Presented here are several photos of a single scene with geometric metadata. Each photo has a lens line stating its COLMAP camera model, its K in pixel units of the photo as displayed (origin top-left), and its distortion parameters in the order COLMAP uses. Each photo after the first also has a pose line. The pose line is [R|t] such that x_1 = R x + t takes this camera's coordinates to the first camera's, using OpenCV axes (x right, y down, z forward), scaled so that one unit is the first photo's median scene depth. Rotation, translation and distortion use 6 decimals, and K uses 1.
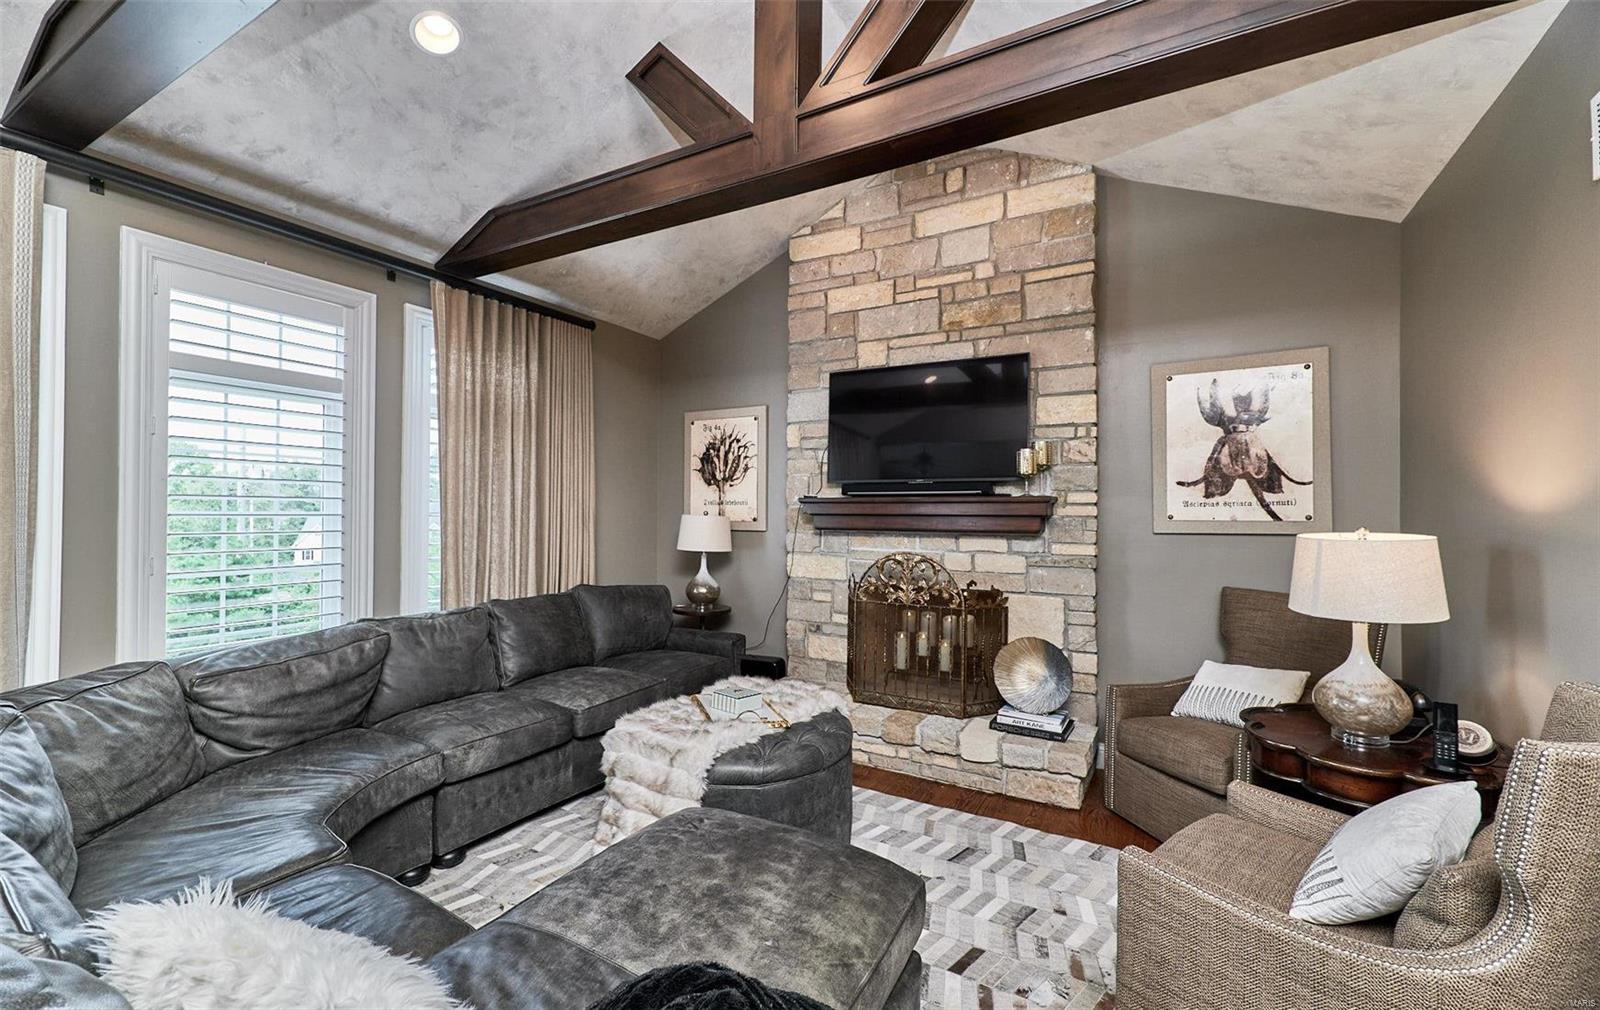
lens RADIAL K [[664.4, 0, 800.7], [0, 664.4, 498.5], [0, 0, 1]] dist [0.006976, 0.001034]
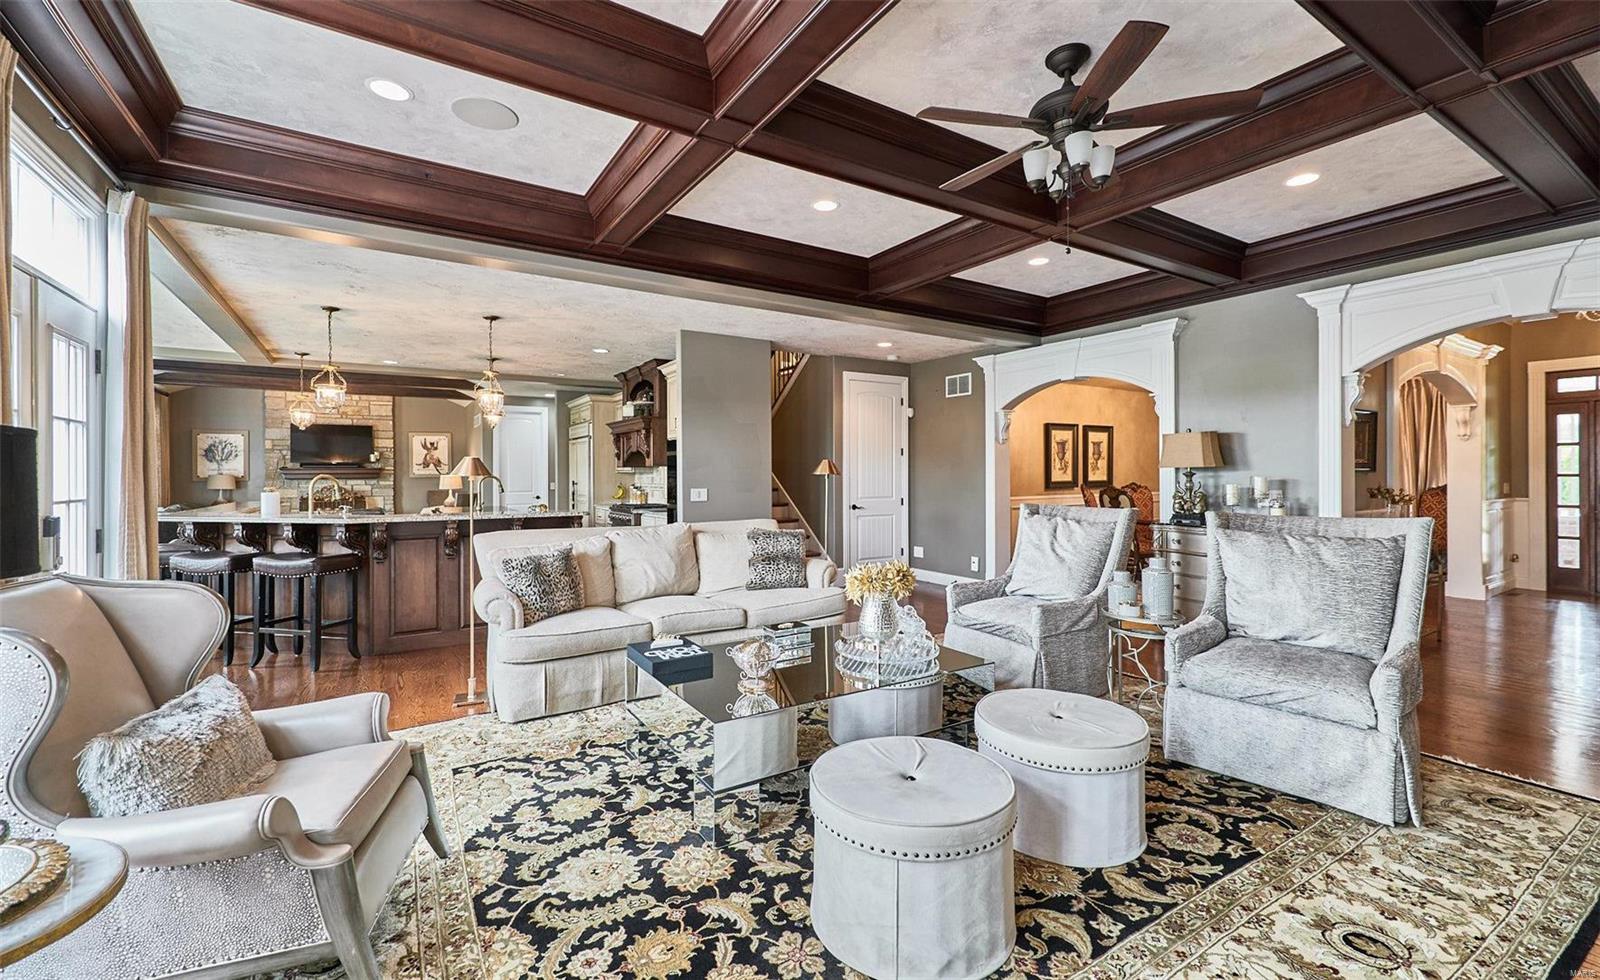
lens RADIAL K [[664.0, 0, 803.0], [0, 664.0, 475.4], [0, 0, 1]] dist [0.007950, 0.000910]
pose [[0.474337, -0.008491, 0.880302, -1.650757], [-0.002735, 0.999934, 0.011118, -0.006568], [-0.880339, -0.007681, 0.474283, -2.617552]]
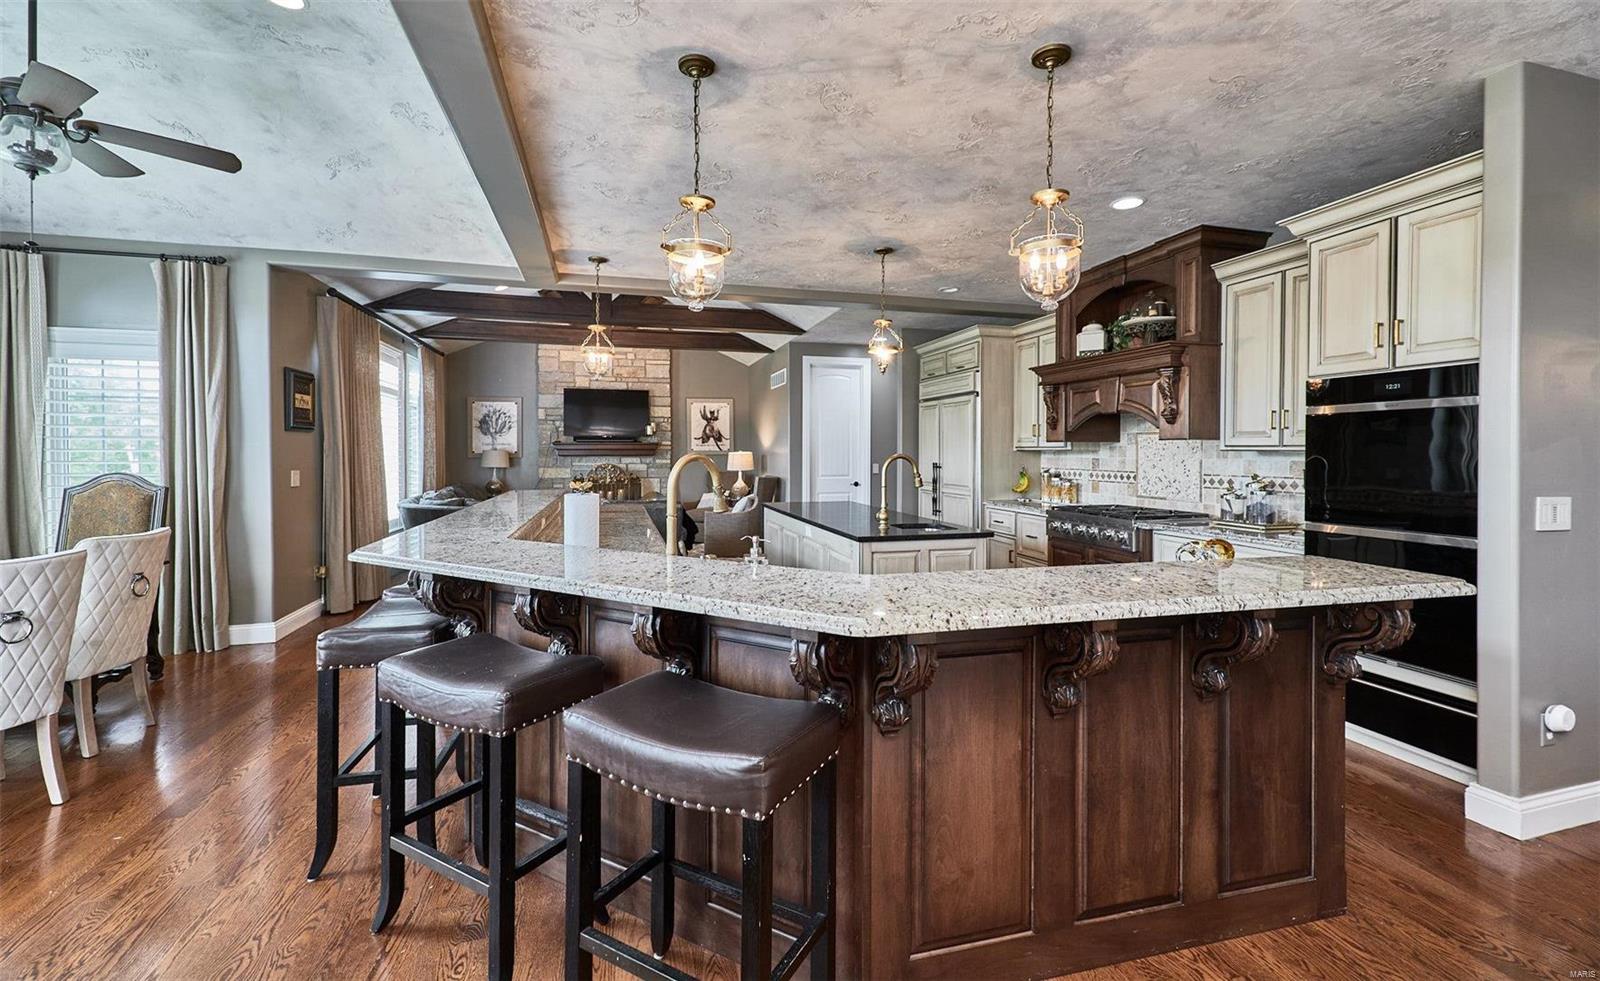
lens RADIAL K [[664.0, 0, 795.3], [0, 664.0, 463.2], [0, 0, 1]] dist [0.007950, 0.000910]
pose [[0.709806, -0.014664, 0.704245, -1.192399], [-0.007041, 0.999586, 0.027910, 0.002714], [-0.704362, -0.024770, 0.709408, -1.421577]]
